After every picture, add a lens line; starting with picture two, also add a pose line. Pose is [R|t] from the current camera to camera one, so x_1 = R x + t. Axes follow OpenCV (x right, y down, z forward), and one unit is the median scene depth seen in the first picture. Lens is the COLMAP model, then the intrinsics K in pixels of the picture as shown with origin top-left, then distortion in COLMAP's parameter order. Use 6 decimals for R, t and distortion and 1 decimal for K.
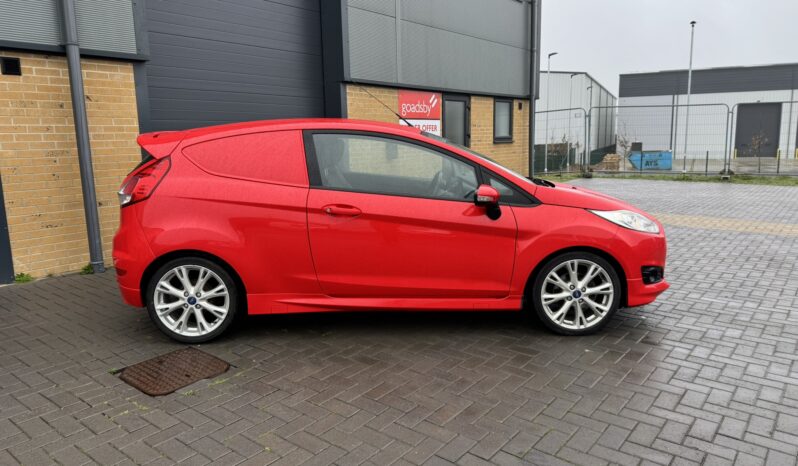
lens RADIAL K [[567.4, 0, 399.0], [0, 567.4, 233.0], [0, 0, 1]] dist [0.007334, 0.002211]
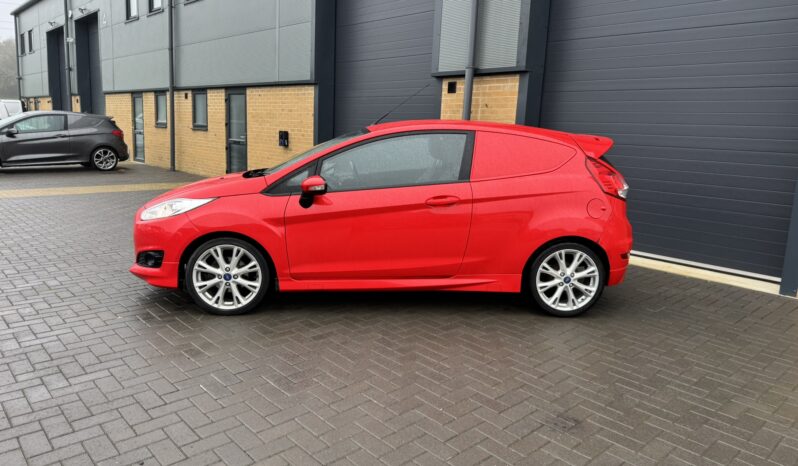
lens RADIAL K [[550.2, 0, 399.0], [0, 550.2, 233.0], [0, 0, 1]] dist [-0.000228, -0.000697]
pose [[-0.135791, 0.180831, -0.974095, 1.137503], [-0.208748, 0.955908, 0.206554, -0.252087], [0.968496, 0.231388, -0.092056, 1.423943]]
